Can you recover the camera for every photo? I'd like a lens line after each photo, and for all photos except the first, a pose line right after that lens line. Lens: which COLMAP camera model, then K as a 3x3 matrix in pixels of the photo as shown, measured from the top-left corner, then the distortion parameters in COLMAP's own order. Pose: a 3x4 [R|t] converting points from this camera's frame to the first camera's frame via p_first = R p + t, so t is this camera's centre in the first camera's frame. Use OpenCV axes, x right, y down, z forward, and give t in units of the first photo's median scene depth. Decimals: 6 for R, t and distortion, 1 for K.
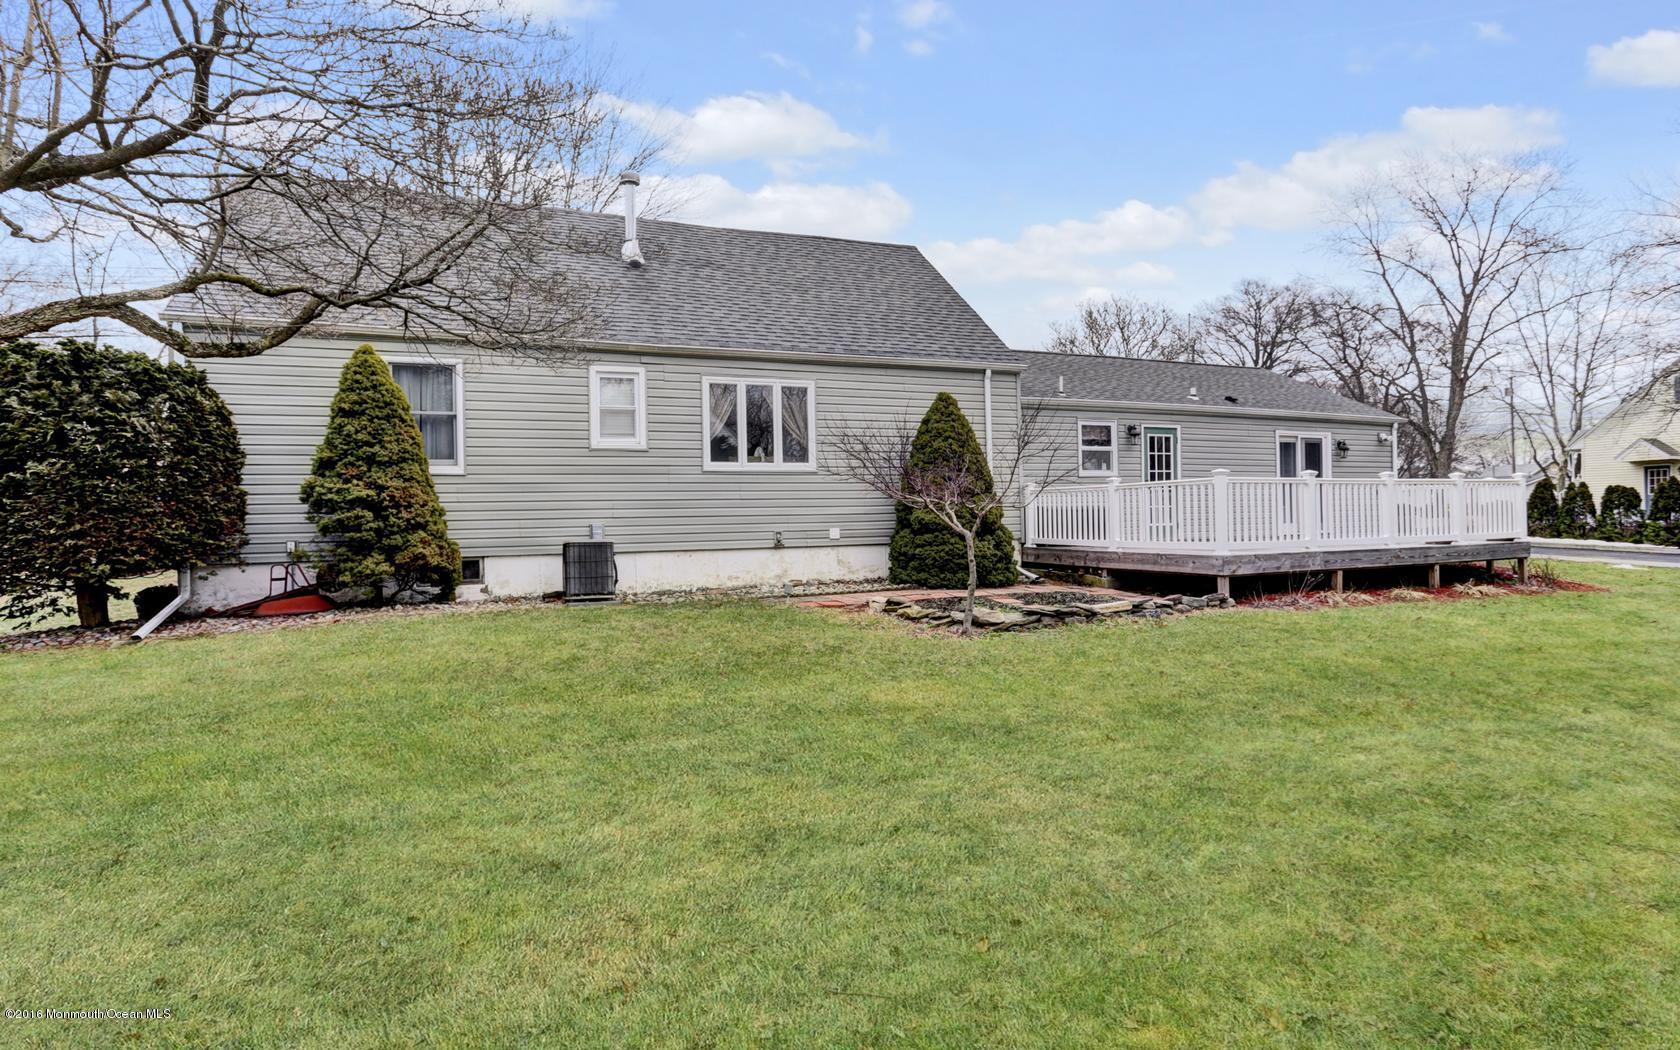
lens RADIAL K [[820.3, 0, 834.1], [0, 820.3, 513.6], [0, 0, 1]] dist [-0.043620, 0.027581]
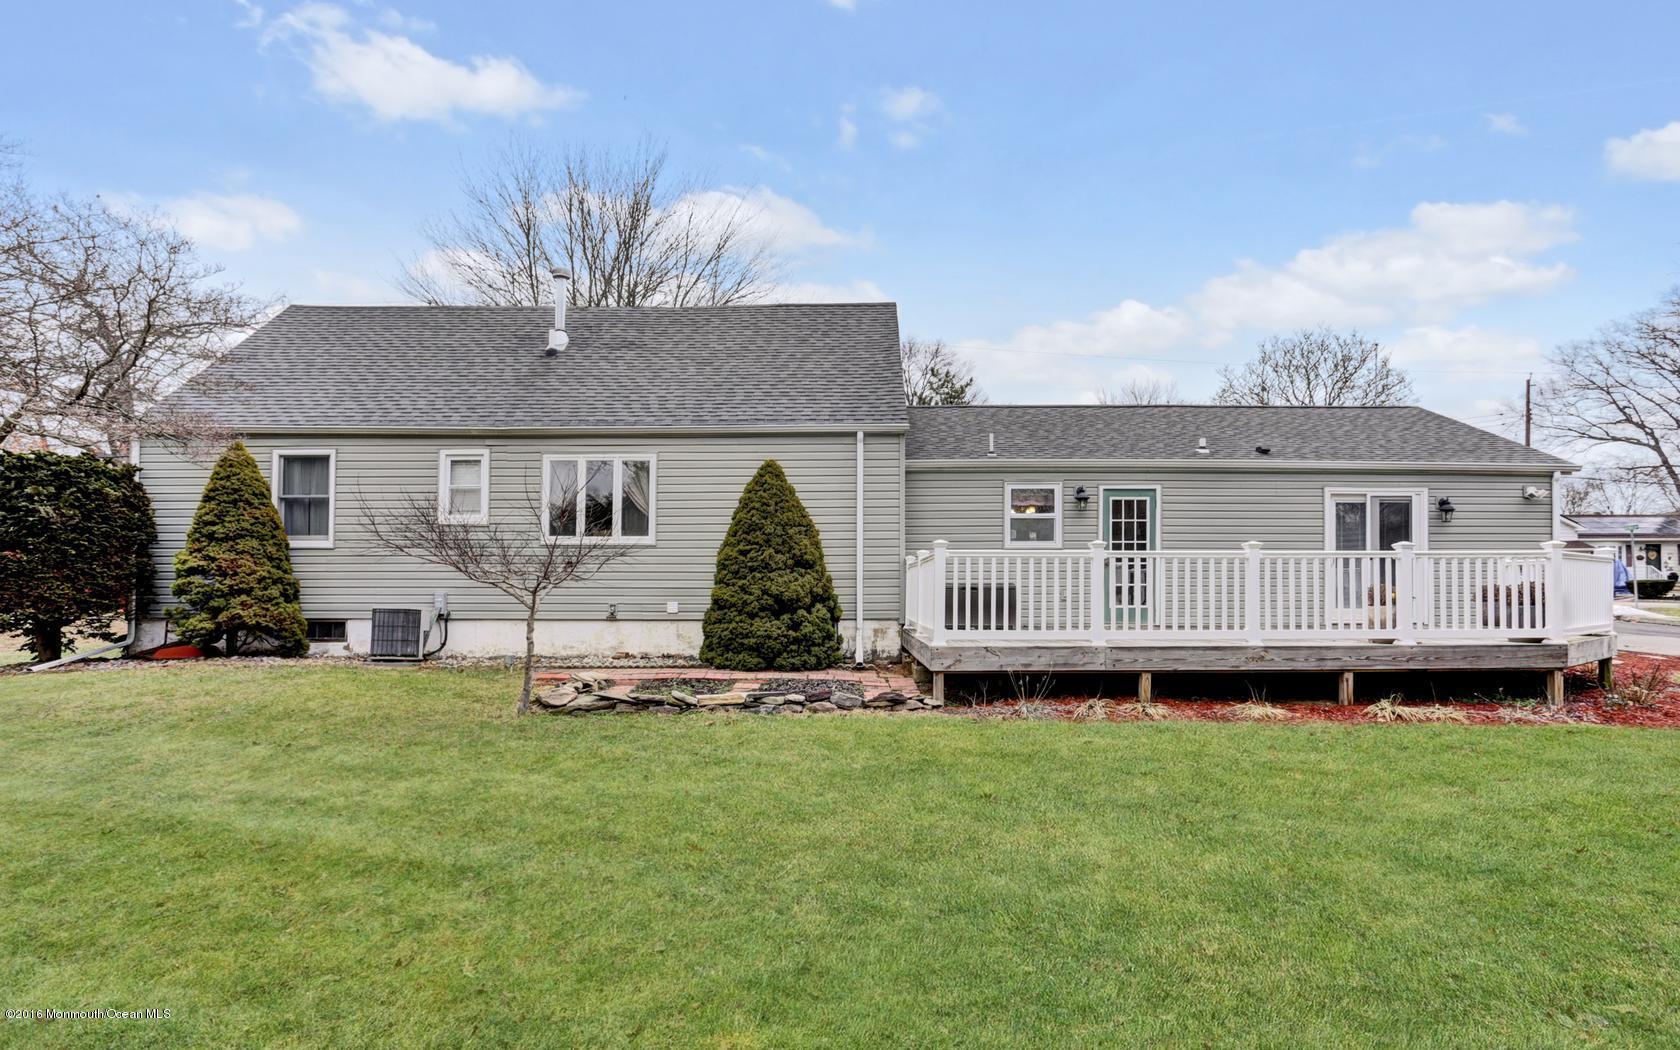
lens RADIAL K [[821.5, 0, 840.5], [0, 821.5, 563.9], [0, 0, 1]] dist [-0.019569, 0.000397]
pose [[0.927411, 0.006630, -0.373985, 0.577888], [-0.015675, 0.999653, -0.021149, -0.010348], [0.373716, 0.025476, 0.927193, 0.163605]]
